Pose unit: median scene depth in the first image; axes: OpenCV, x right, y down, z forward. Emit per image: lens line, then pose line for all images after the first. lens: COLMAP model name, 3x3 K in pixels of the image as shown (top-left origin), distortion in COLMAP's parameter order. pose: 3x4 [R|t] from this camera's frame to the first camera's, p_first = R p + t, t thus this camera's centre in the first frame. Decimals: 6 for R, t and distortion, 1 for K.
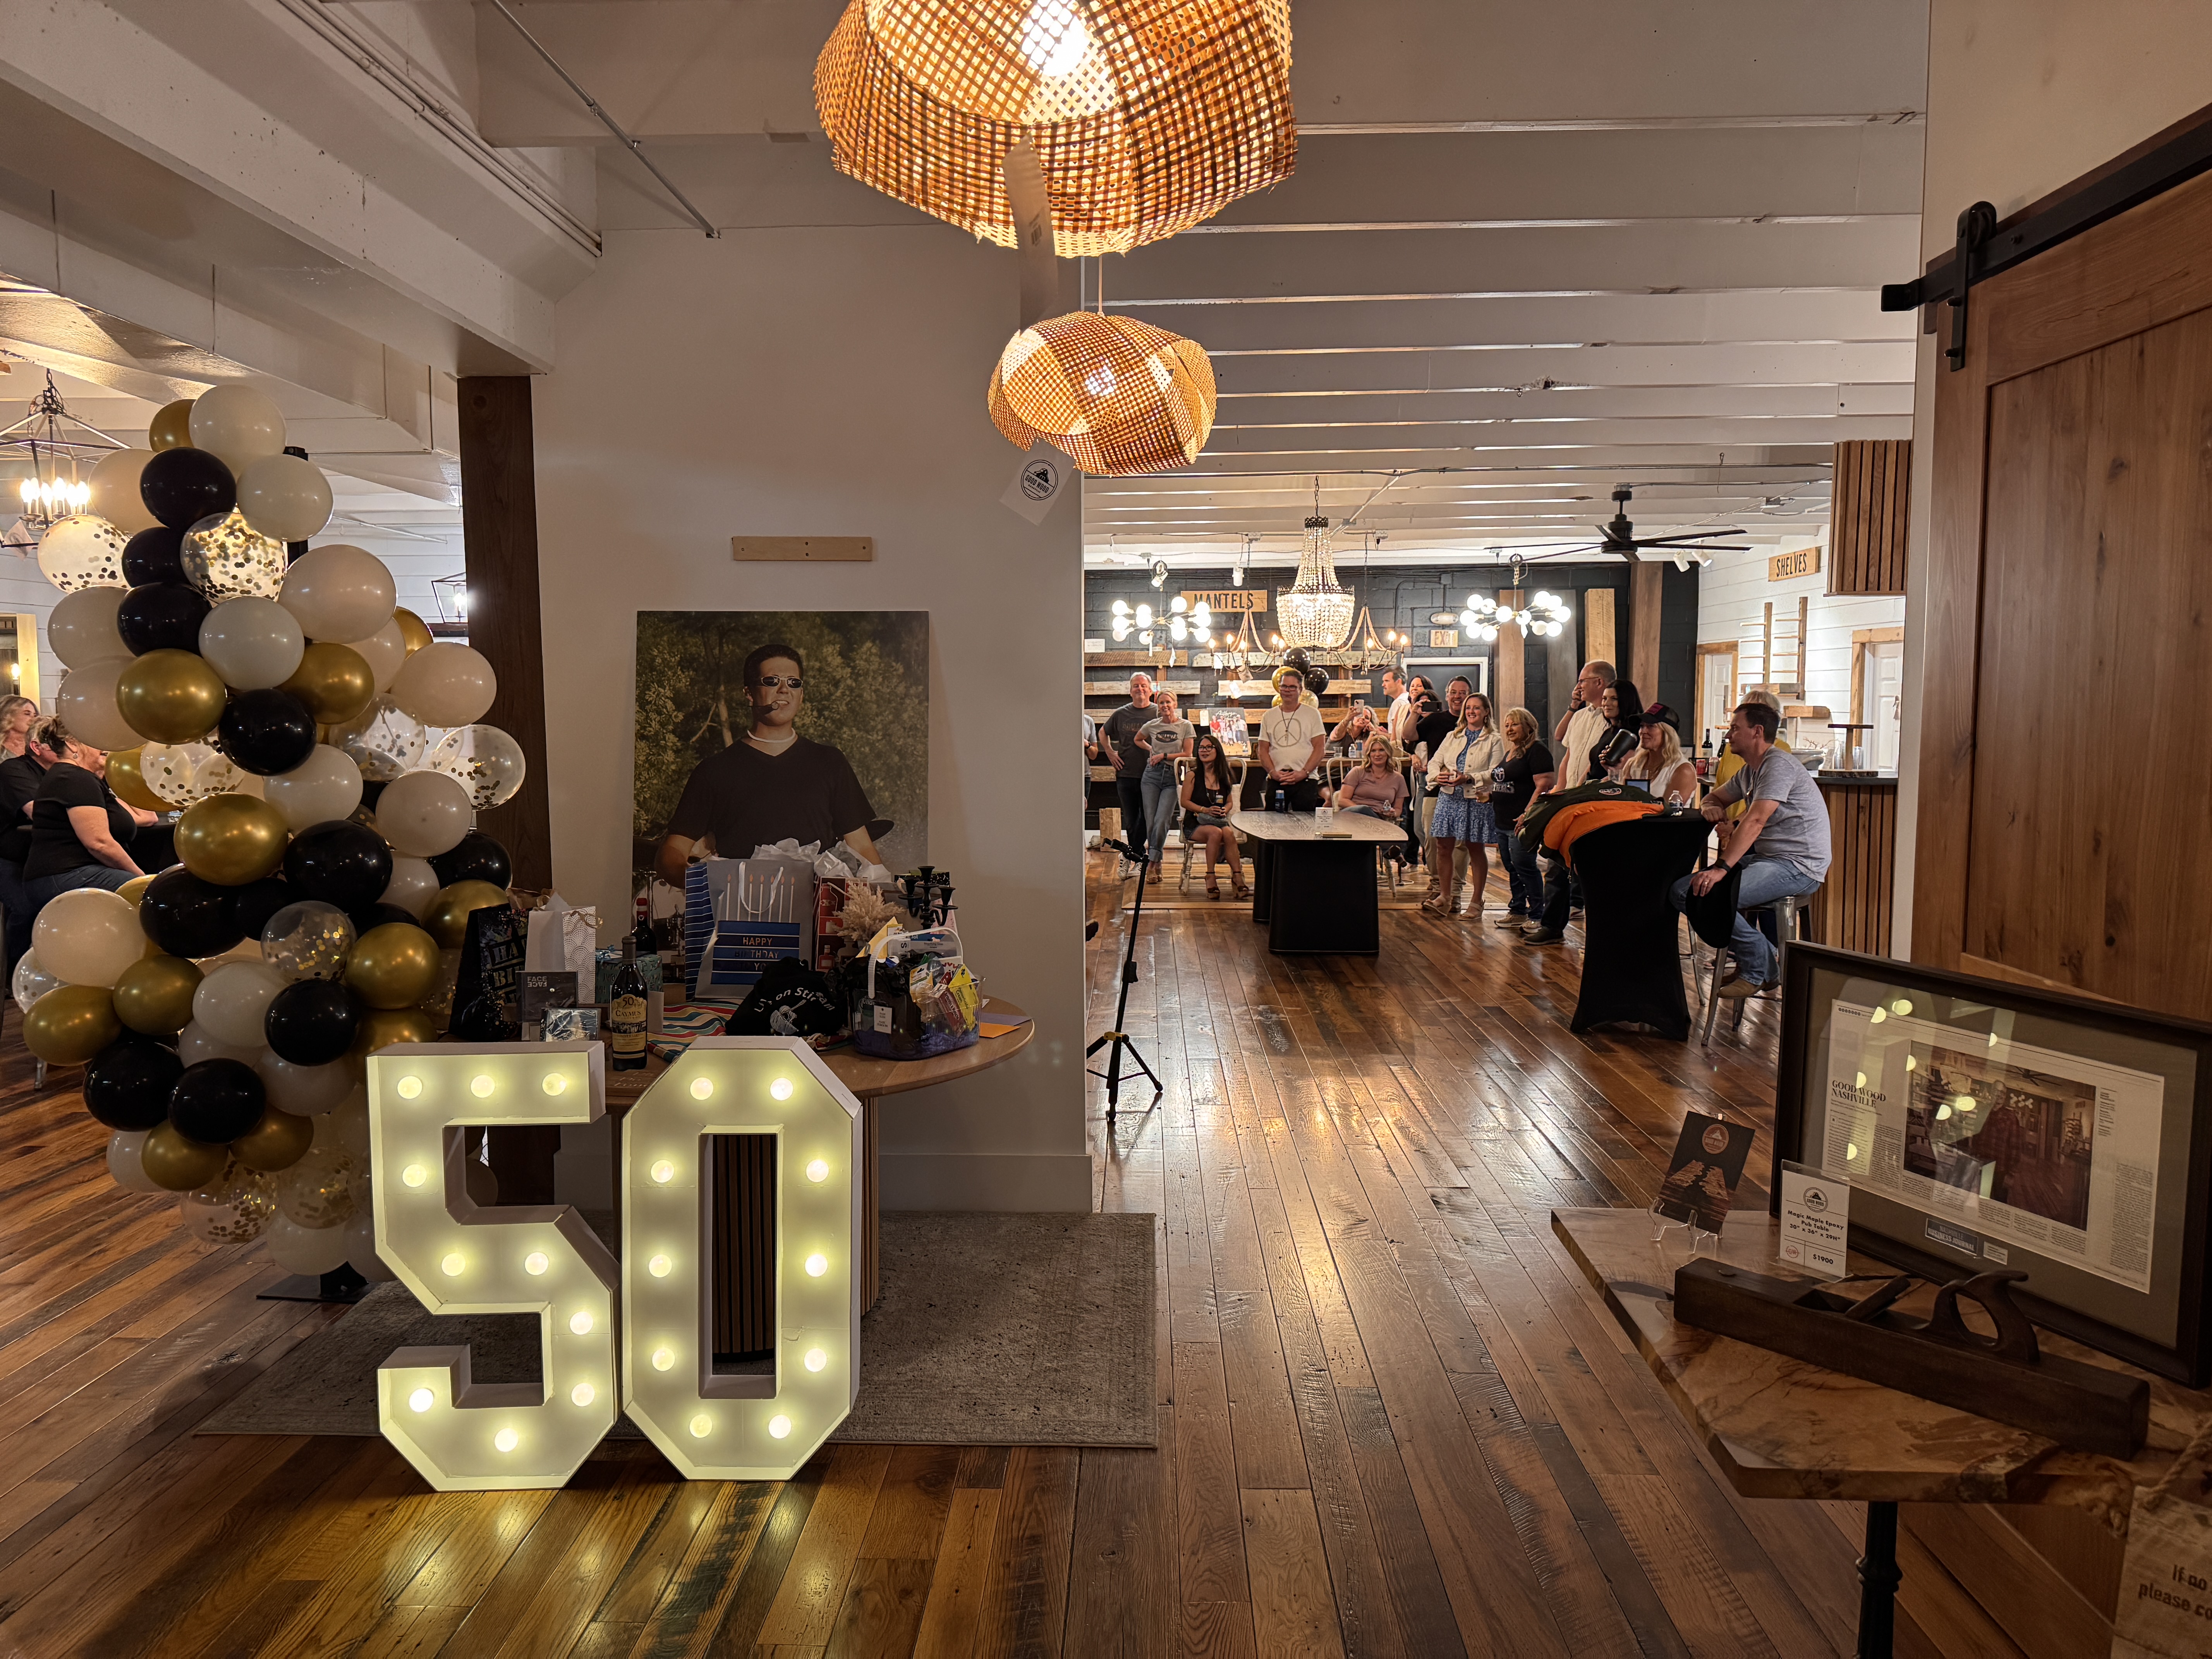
lens RADIAL K [[1553.3, 0, 1044.2], [0, 1553.3, 829.9], [0, 0, 1]] dist [0.064296, -0.078946]
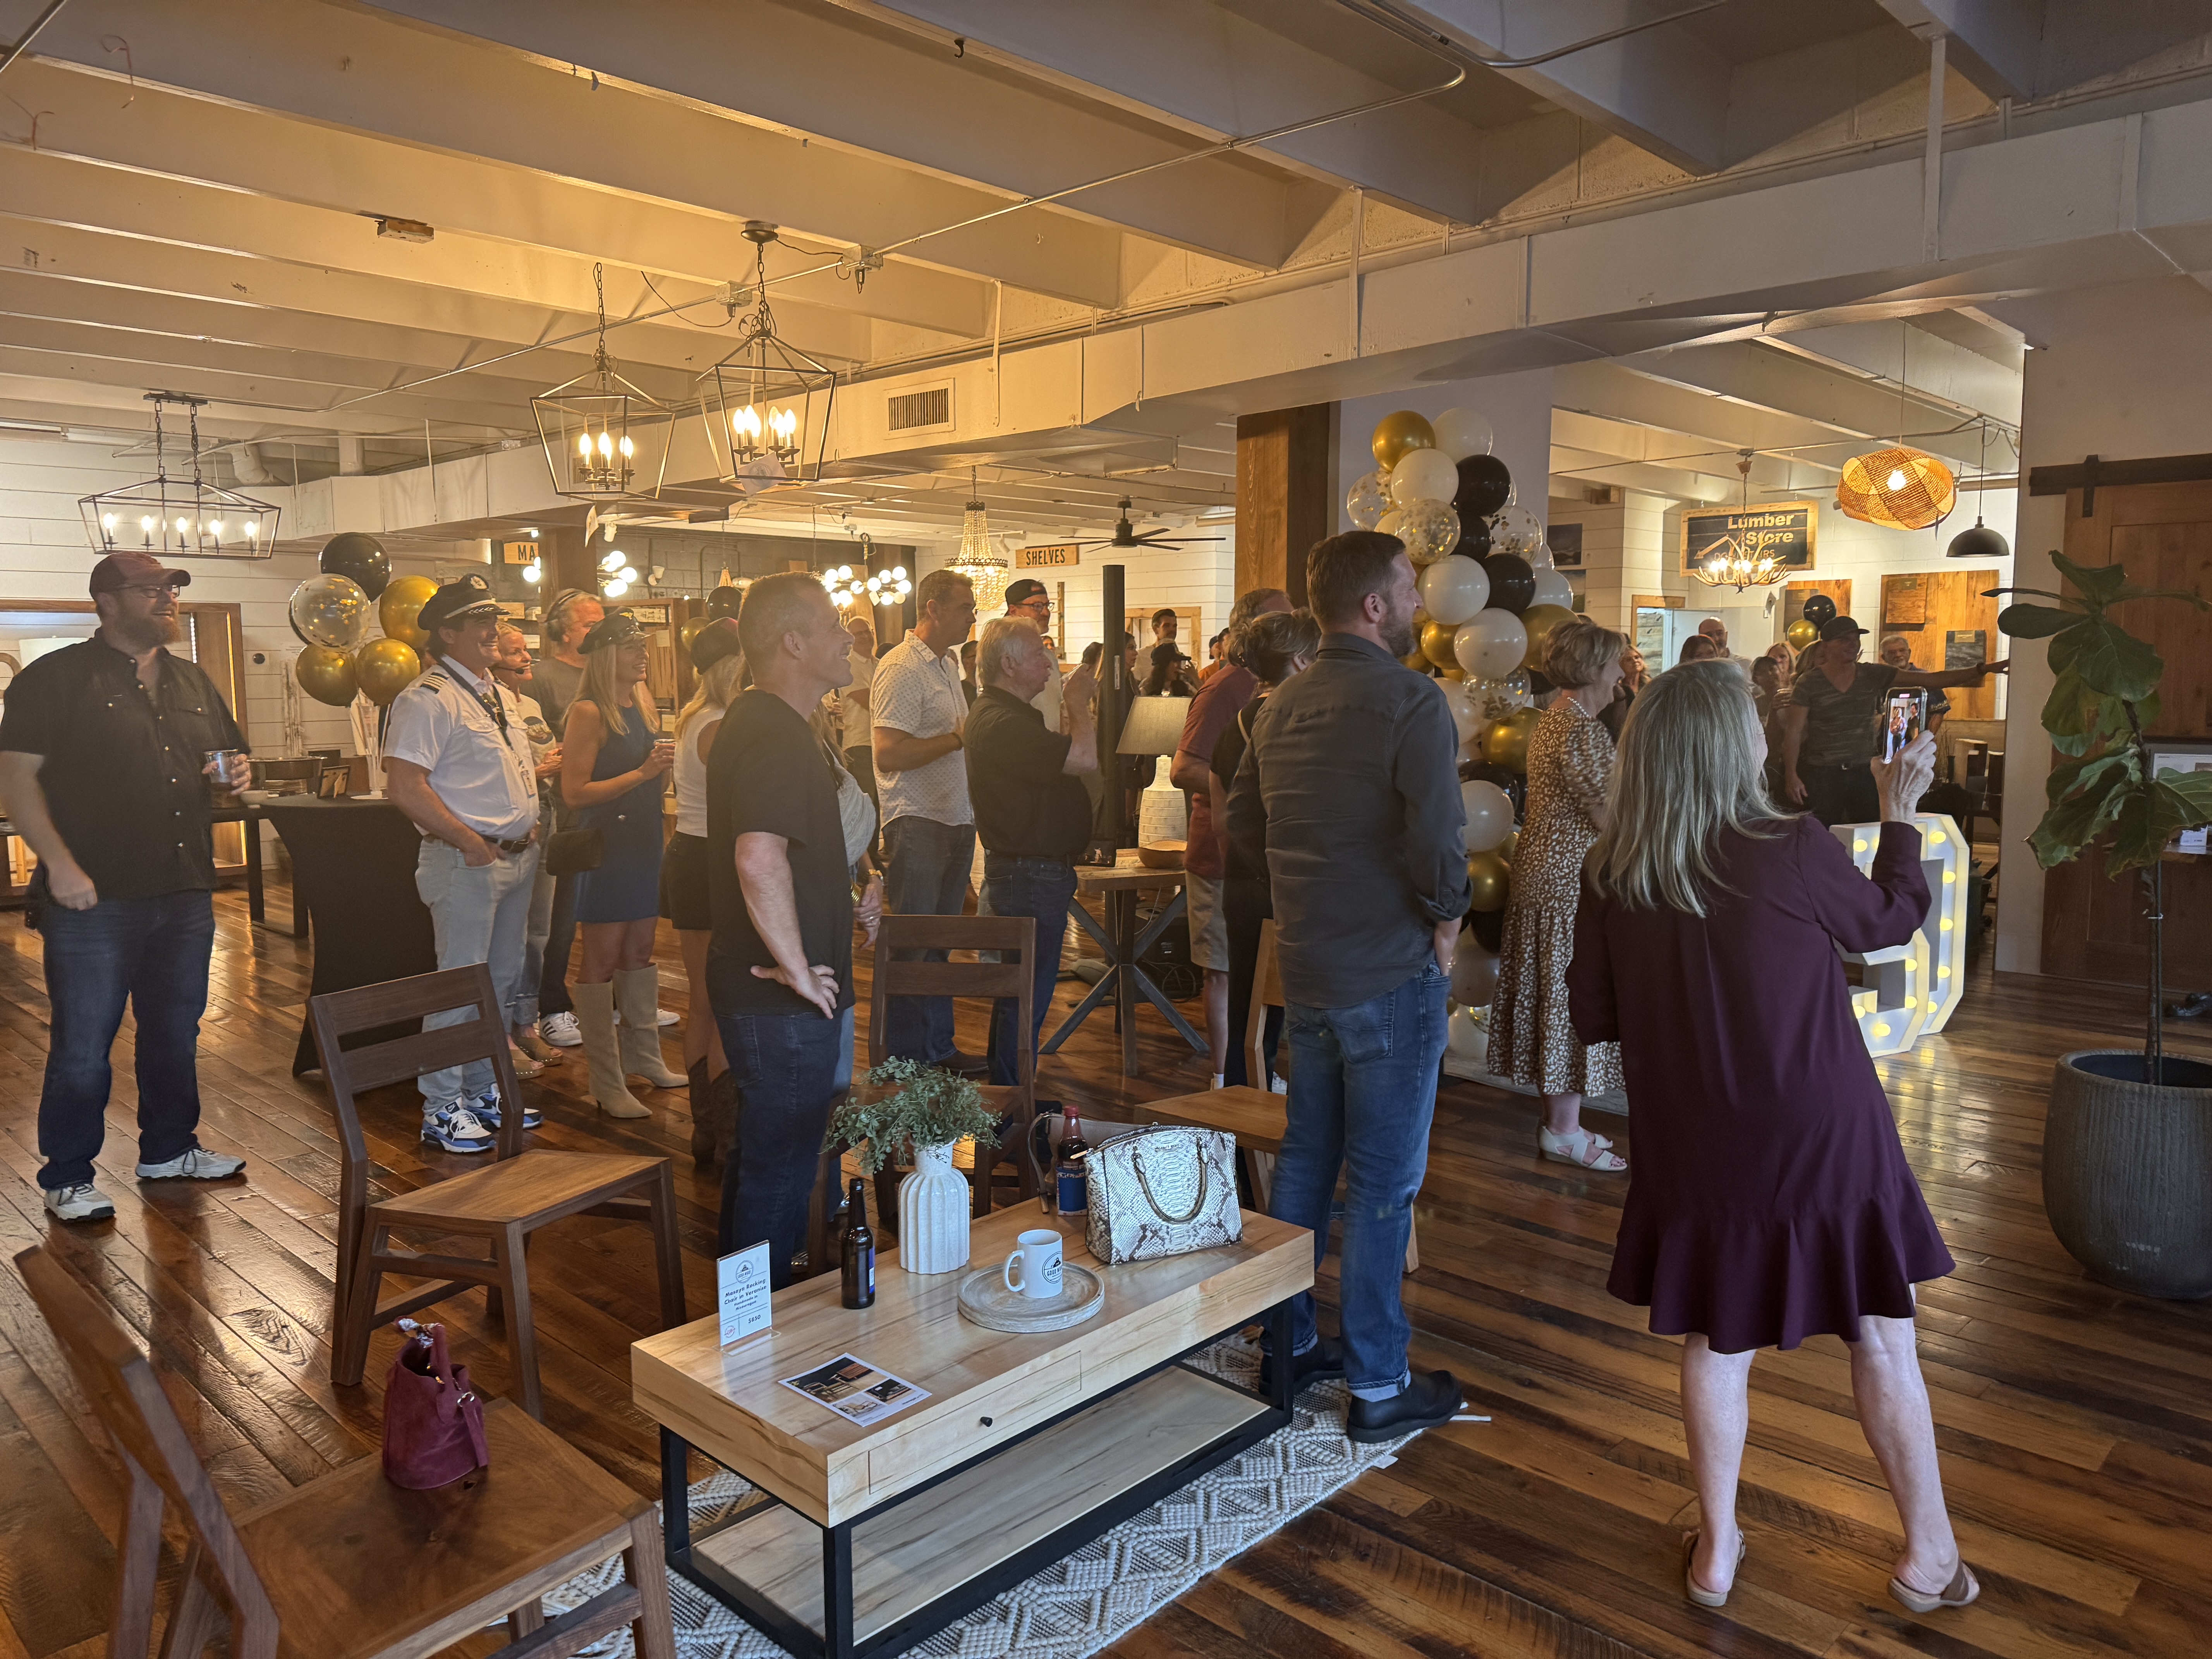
lens RADIAL K [[1553.3, 0, 1097.7], [0, 1553.3, 835.4], [0, 0, 1]] dist [0.064296, -0.078946]
pose [[0.665469, -0.082937, 0.741804, -0.549963], [0.064700, 0.996477, 0.053369, -0.002208], [-0.743616, 0.012479, 0.668490, 0.105296]]
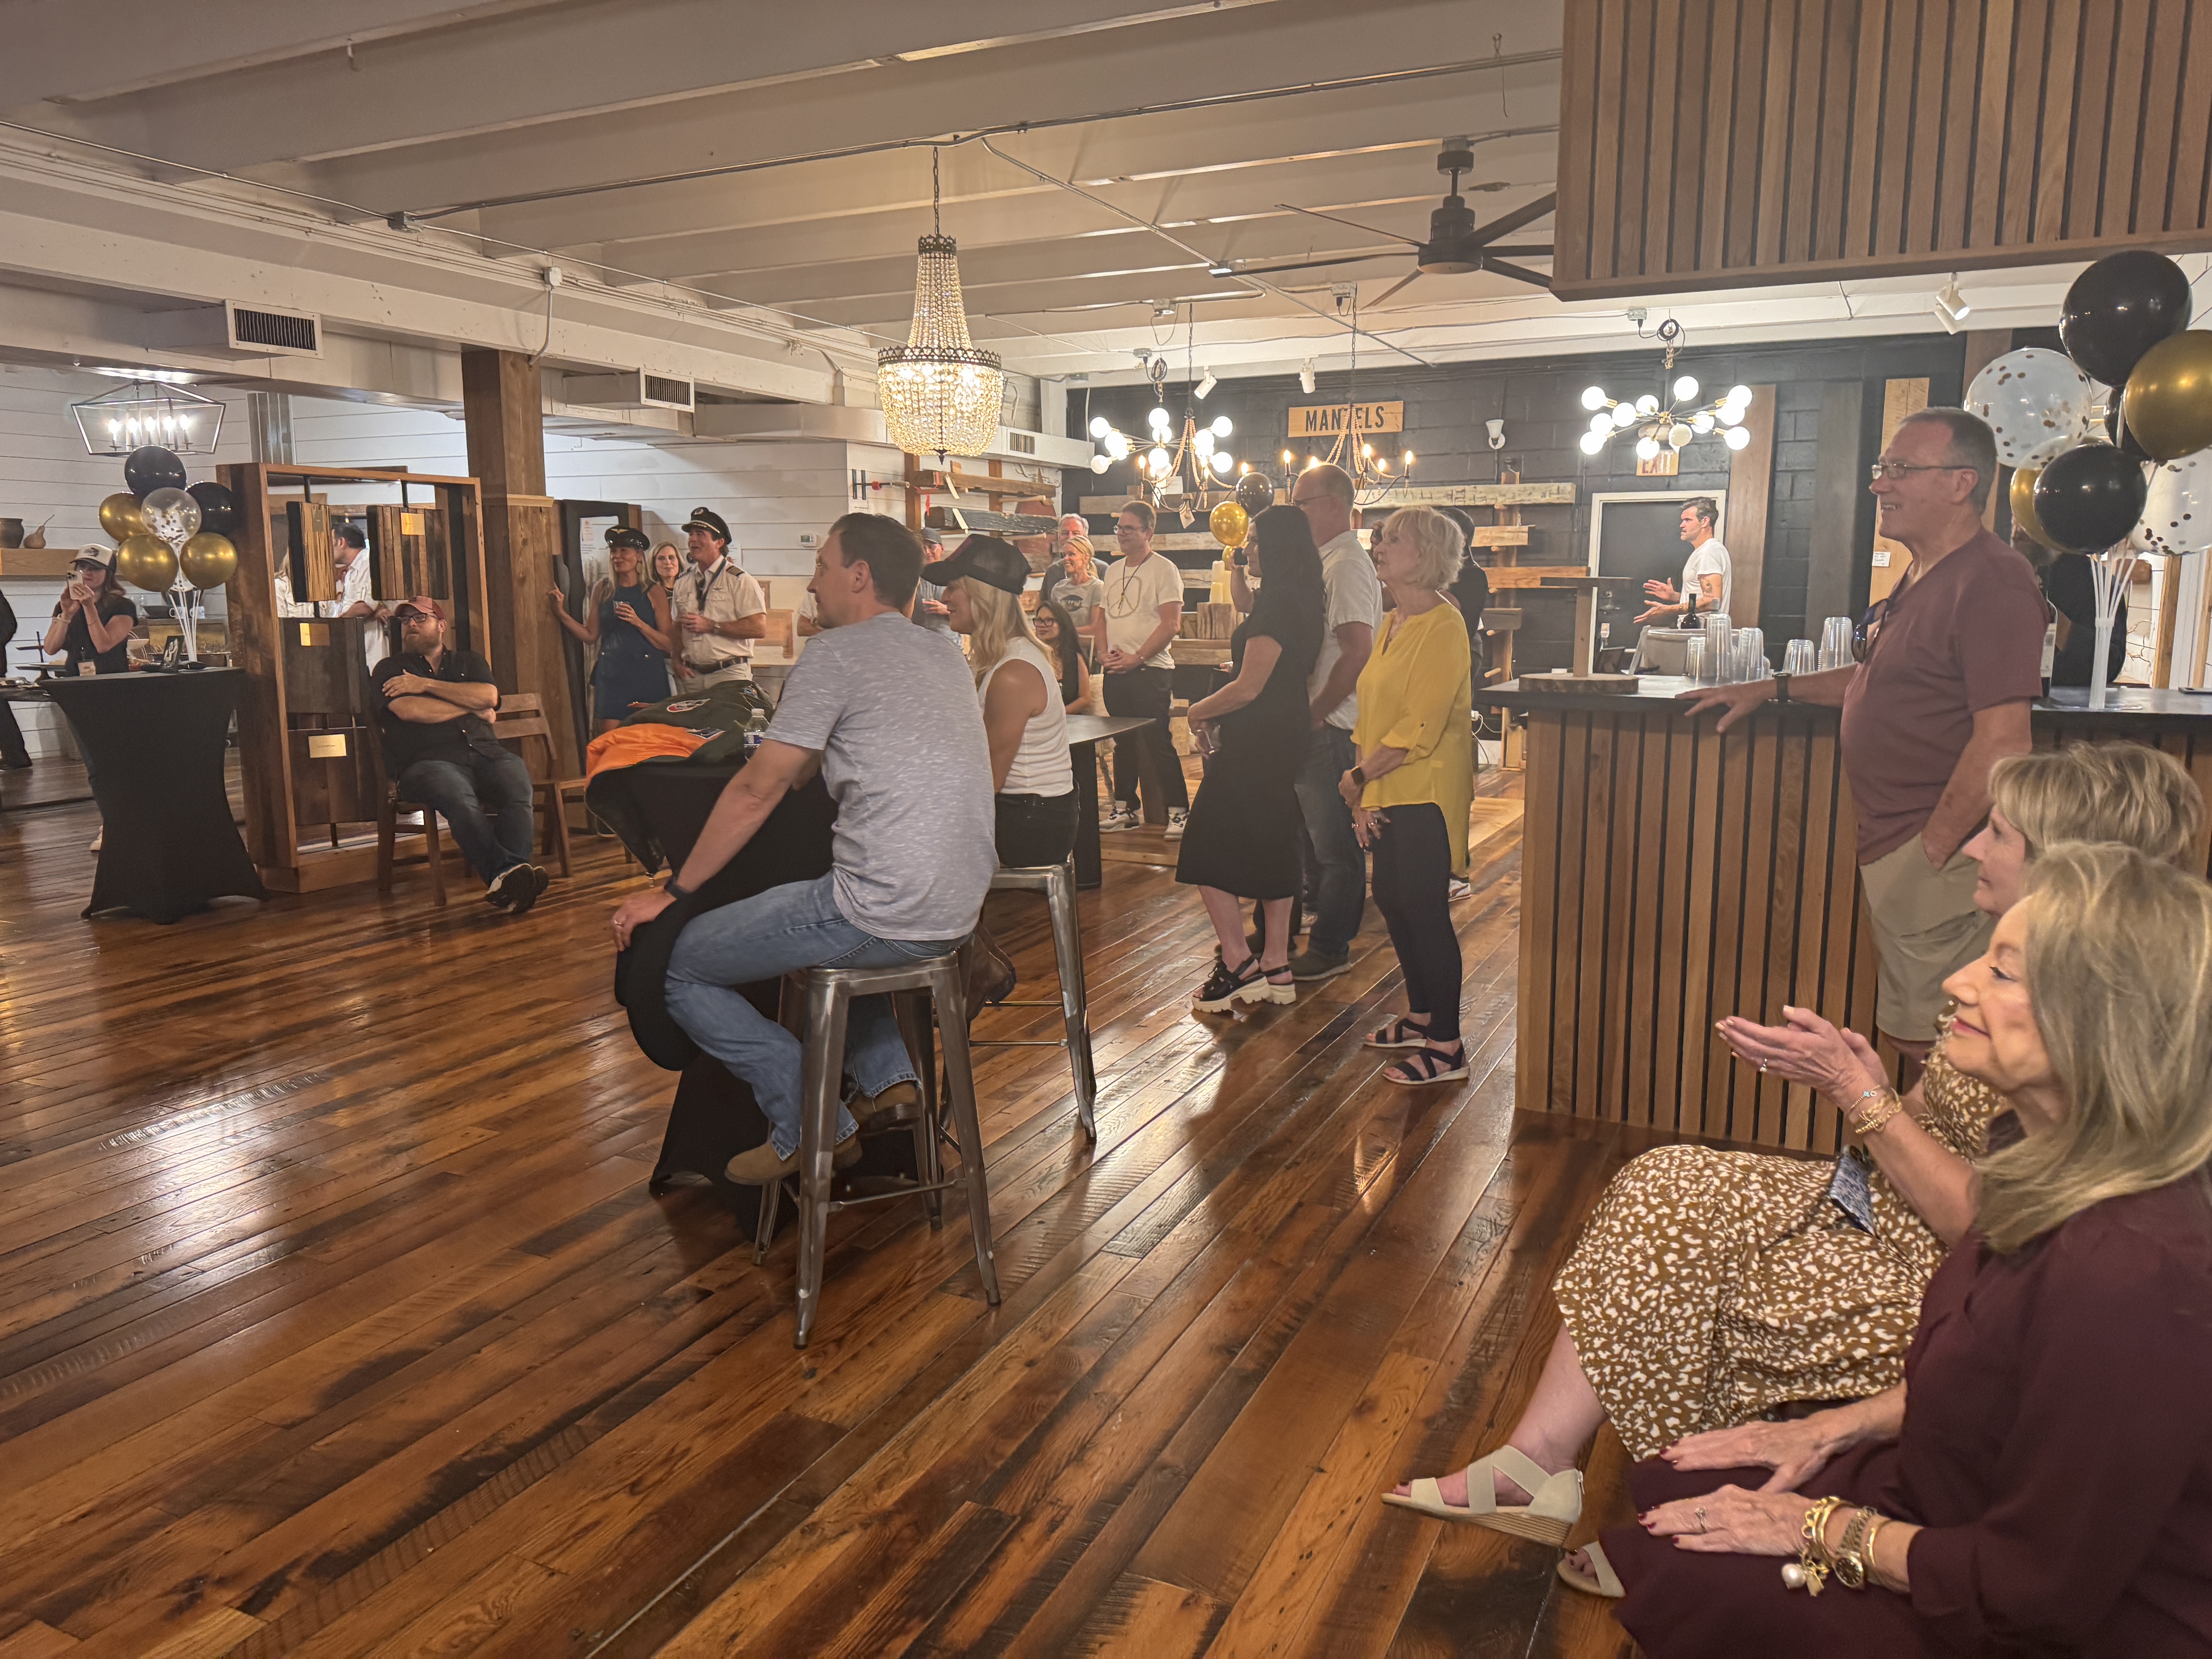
lens RADIAL K [[1553.3, 0, 1108.1], [0, 1553.3, 822.2], [0, 0, 1]] dist [0.064296, -0.078946]
pose [[0.917278, 0.067353, -0.392510, 0.405051], [-0.038929, 0.996039, 0.079941, -0.018497], [0.396340, -0.058048, 0.916267, 0.362585]]
